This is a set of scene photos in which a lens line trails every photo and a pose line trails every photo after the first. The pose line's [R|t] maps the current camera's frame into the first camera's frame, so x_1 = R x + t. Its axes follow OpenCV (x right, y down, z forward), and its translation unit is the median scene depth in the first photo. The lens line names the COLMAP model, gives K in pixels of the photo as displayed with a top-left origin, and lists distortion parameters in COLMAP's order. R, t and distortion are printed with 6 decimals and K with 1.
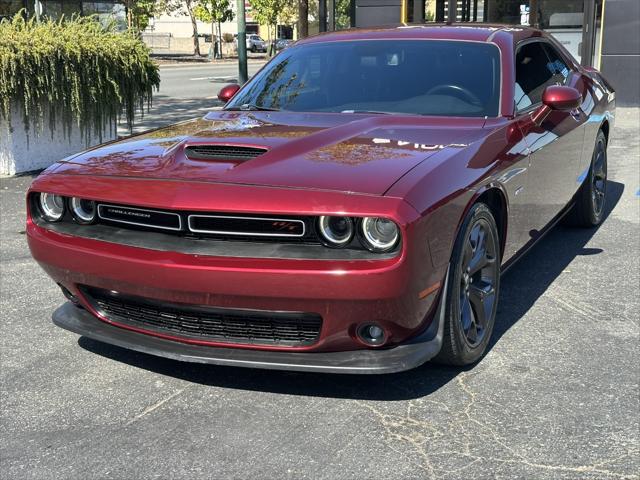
lens RADIAL K [[907.5, 0, 318.5], [0, 907.5, 238.5], [0, 0, 1]] dist [0.135360, 0.000000]
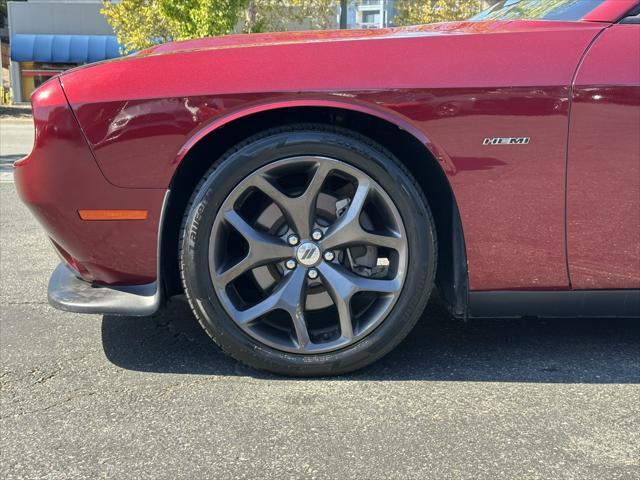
lens RADIAL K [[907.5, 0, 319.6], [0, 907.5, 241.6], [0, 0, 1]] dist [0.135360, 0.000000]
pose [[0.456836, 0.139300, -0.878576, 0.730568], [-0.207810, 0.977046, 0.046857, 0.007206], [0.864937, 0.161171, 0.475298, 0.690372]]
